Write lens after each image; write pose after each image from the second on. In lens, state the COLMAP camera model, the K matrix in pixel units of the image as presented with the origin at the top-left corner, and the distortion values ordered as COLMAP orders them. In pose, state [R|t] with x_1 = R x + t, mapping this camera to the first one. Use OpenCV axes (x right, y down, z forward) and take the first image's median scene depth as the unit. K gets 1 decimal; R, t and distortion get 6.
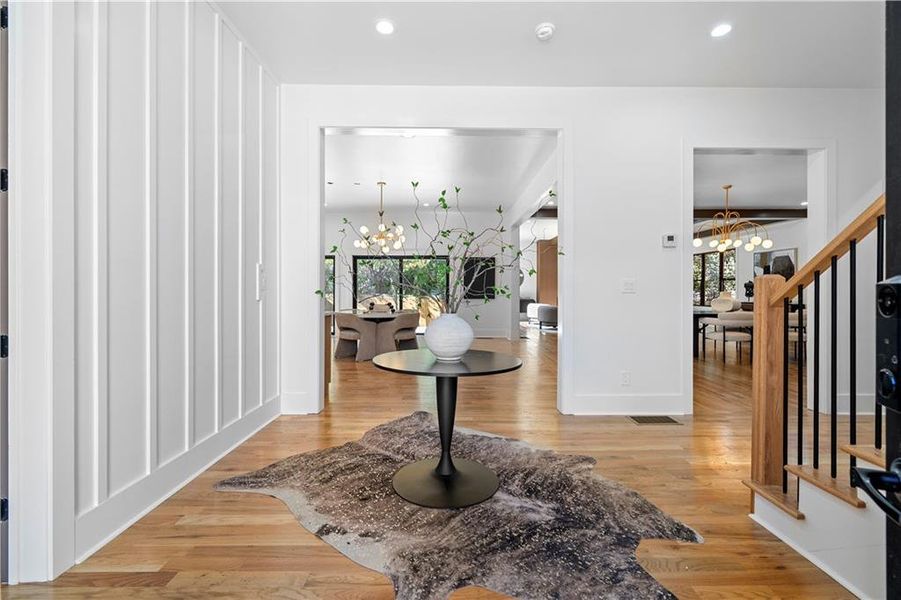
lens RADIAL K [[403.4, 0, 452.2], [0, 403.4, 287.1], [0, 0, 1]] dist [-0.006511, 0.003088]
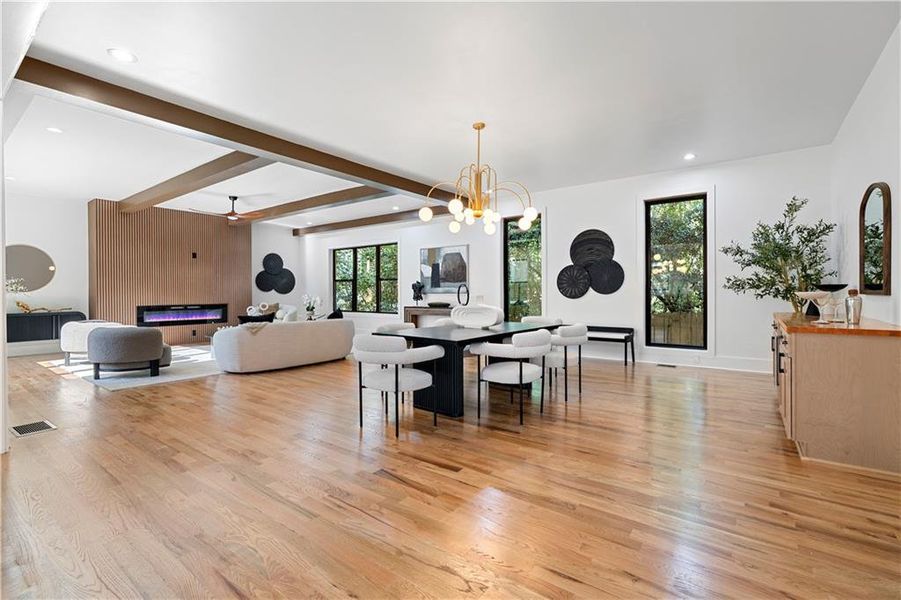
lens RADIAL K [[403.4, 0, 452.7], [0, 403.4, 295.6], [0, 0, 1]] dist [-0.006511, 0.003088]
pose [[0.595542, -0.012963, 0.803220, 0.102496], [0.003179, 0.999900, 0.013781, 0.003263], [-0.803318, -0.005654, 0.595524, 0.435934]]
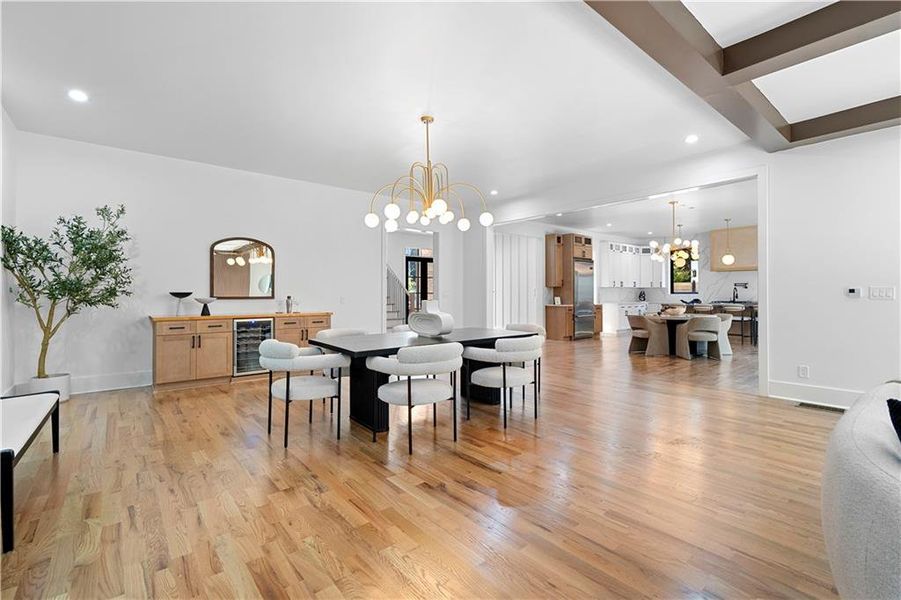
lens RADIAL K [[403.4, 0, 448.6], [0, 403.4, 293.8], [0, 0, 1]] dist [-0.006511, 0.003088]
pose [[-0.771733, -0.000826, -0.635946, 0.678702], [0.004028, 0.999973, -0.006186, 0.005145], [0.635934, -0.007336, -0.771709, 0.967686]]
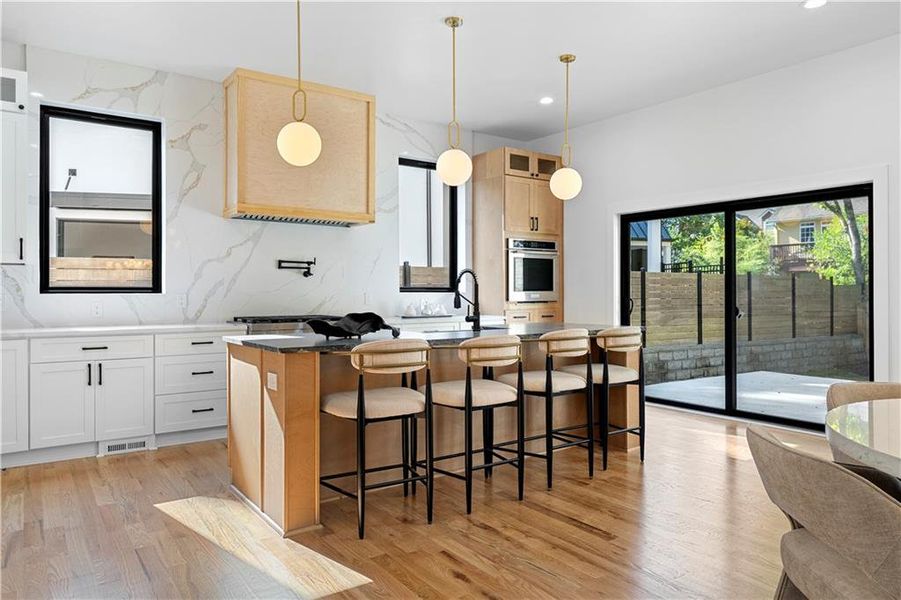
lens RADIAL K [[606.8, 0, 450.5], [0, 606.8, 287.6], [0, 0, 1]] dist [0.003391, -0.003187]
pose [[0.580588, -0.012366, -0.814104, -0.090329], [0.008805, 0.999922, -0.008909, 0.002823], [0.814150, -0.001996, 0.580651, 0.442919]]
